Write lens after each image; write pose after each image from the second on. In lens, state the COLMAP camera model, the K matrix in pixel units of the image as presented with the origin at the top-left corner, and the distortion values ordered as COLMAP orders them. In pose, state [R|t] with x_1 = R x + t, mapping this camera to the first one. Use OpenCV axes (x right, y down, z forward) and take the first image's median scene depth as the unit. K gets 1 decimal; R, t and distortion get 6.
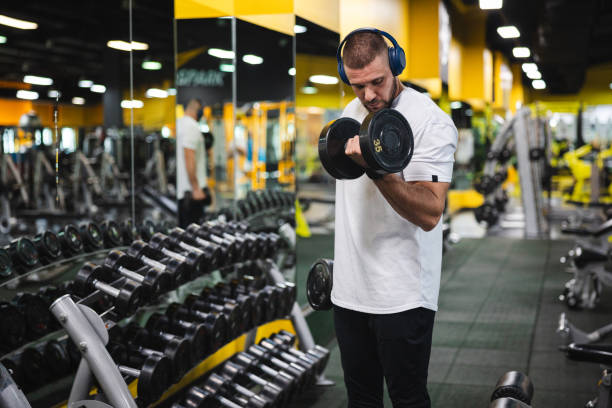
lens RADIAL K [[918.5, 0, 290.9], [0, 918.5, 204.3], [0, 0, 1]] dist [-0.018272, -0.100126]
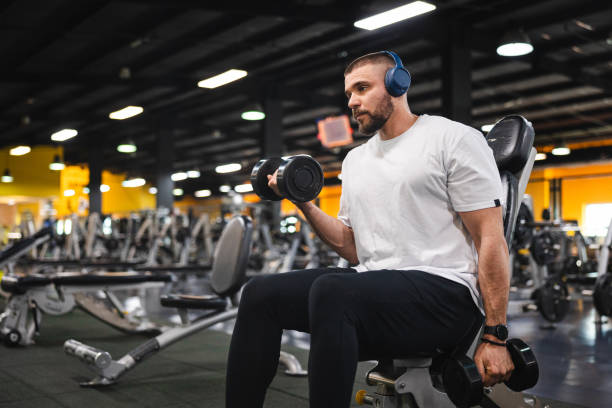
lens RADIAL K [[731.9, 0, 307.8], [0, 731.9, 207.0], [0, 0, 1]] dist [-0.001785, 0.007775]
pose [[0.603059, 0.039968, 0.796695, -0.047697], [0.050993, 0.994770, -0.088504, 0.061589], [-0.796065, 0.093999, 0.597866, 0.397035]]
